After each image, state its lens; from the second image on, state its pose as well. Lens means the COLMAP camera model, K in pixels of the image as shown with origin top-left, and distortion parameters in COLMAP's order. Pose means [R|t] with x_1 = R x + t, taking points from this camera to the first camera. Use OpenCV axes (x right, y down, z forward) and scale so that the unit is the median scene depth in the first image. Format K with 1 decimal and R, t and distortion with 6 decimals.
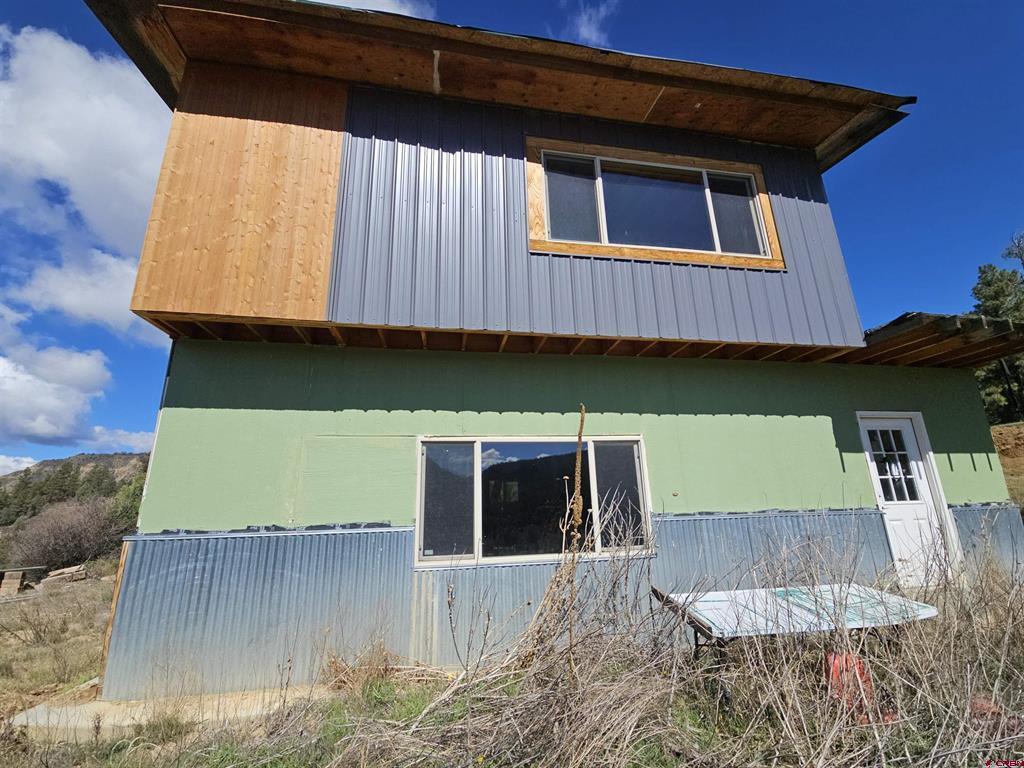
lens RADIAL K [[420.3, 0, 514.1], [0, 420.3, 391.5], [0, 0, 1]] dist [0.001796, -0.000318]
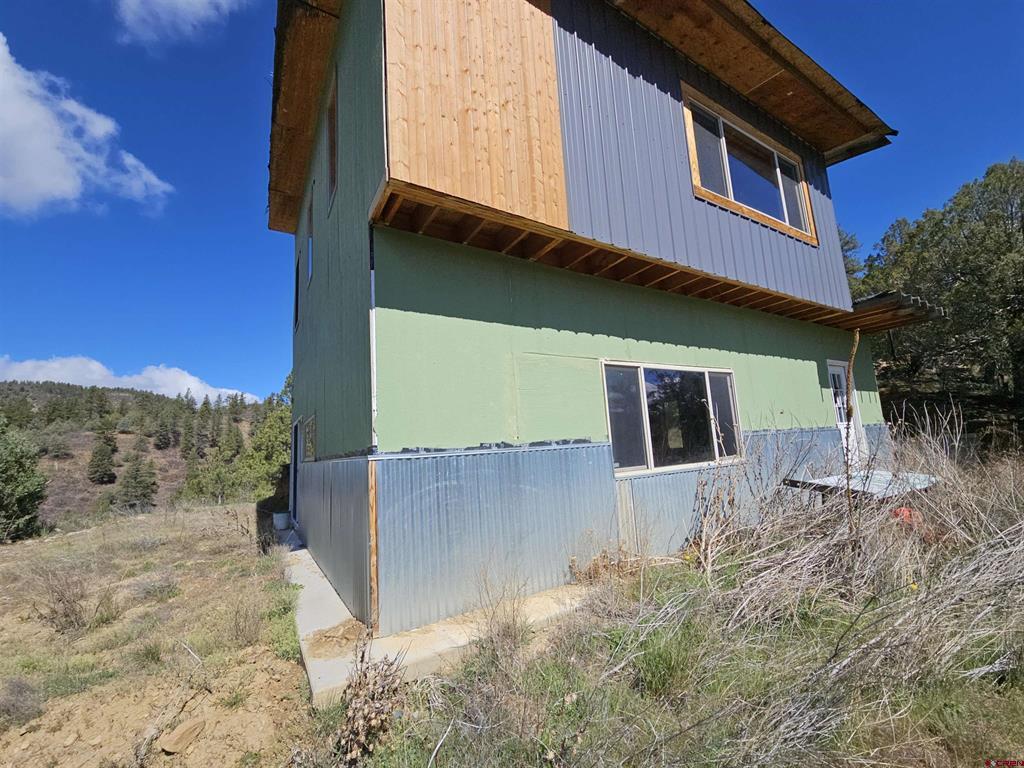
lens RADIAL K [[420.3, 0, 514.1], [0, 420.3, 391.5], [0, 0, 1]] dist [0.001796, -0.000318]
pose [[0.929464, 0.019303, 0.368408, -0.742379], [-0.058766, 0.993626, 0.096200, 0.090525], [-0.364203, -0.111064, 0.924673, 0.097577]]
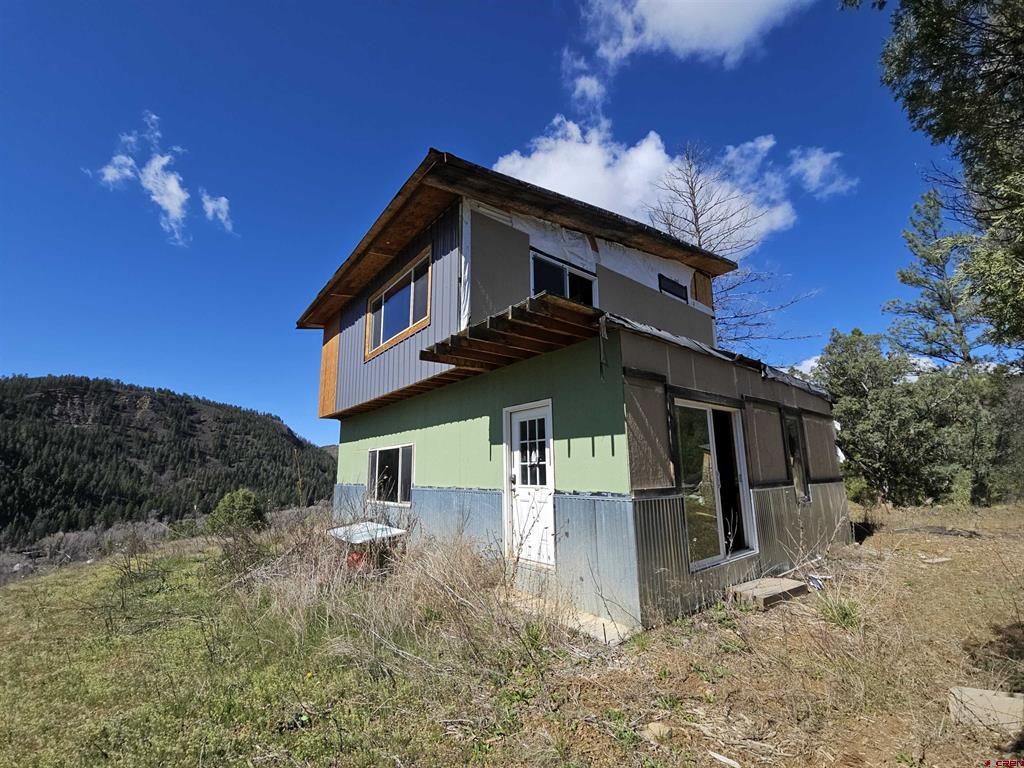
lens RADIAL K [[420.3, 0, 514.1], [0, 420.3, 391.5], [0, 0, 1]] dist [0.001796, -0.000318]
pose [[0.480731, -0.143421, -0.865060, 2.119158], [0.234895, 0.971541, -0.030539, 0.050089], [0.844821, -0.188517, 0.500738, 0.513812]]
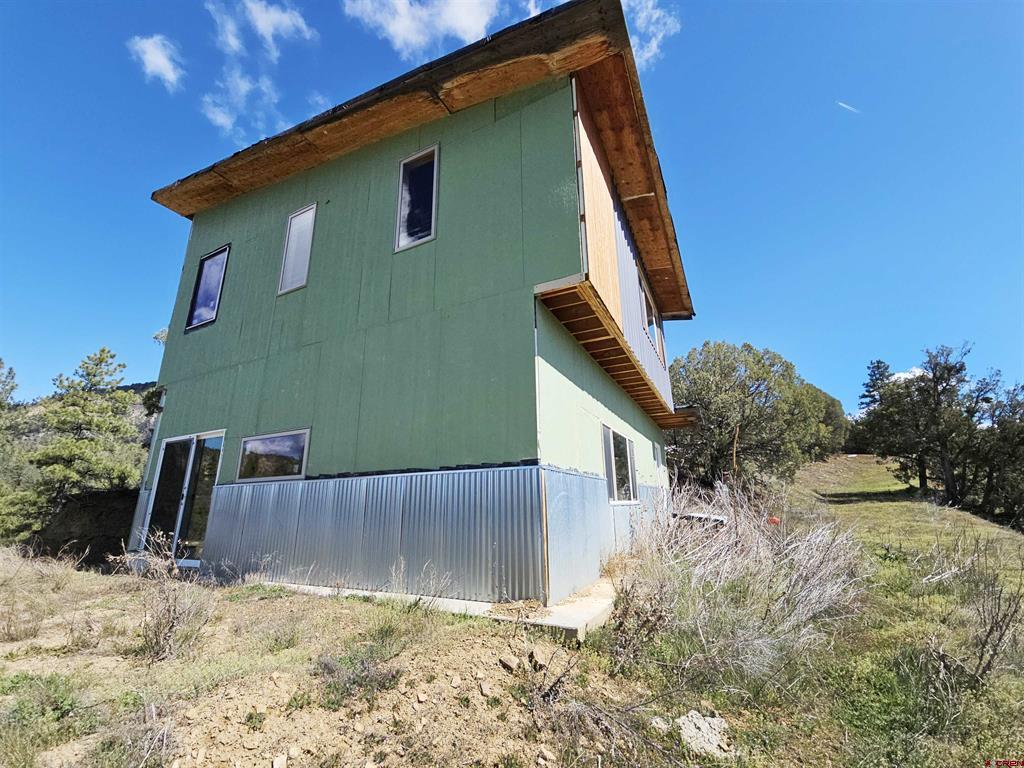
lens RADIAL K [[420.3, 0, 514.1], [0, 420.3, 391.5], [0, 0, 1]] dist [0.001796, -0.000318]
pose [[0.595224, 0.226714, 0.770914, -1.470127], [-0.212438, 0.969638, -0.121132, 0.240327], [-0.774970, -0.091670, 0.625314, 0.290678]]
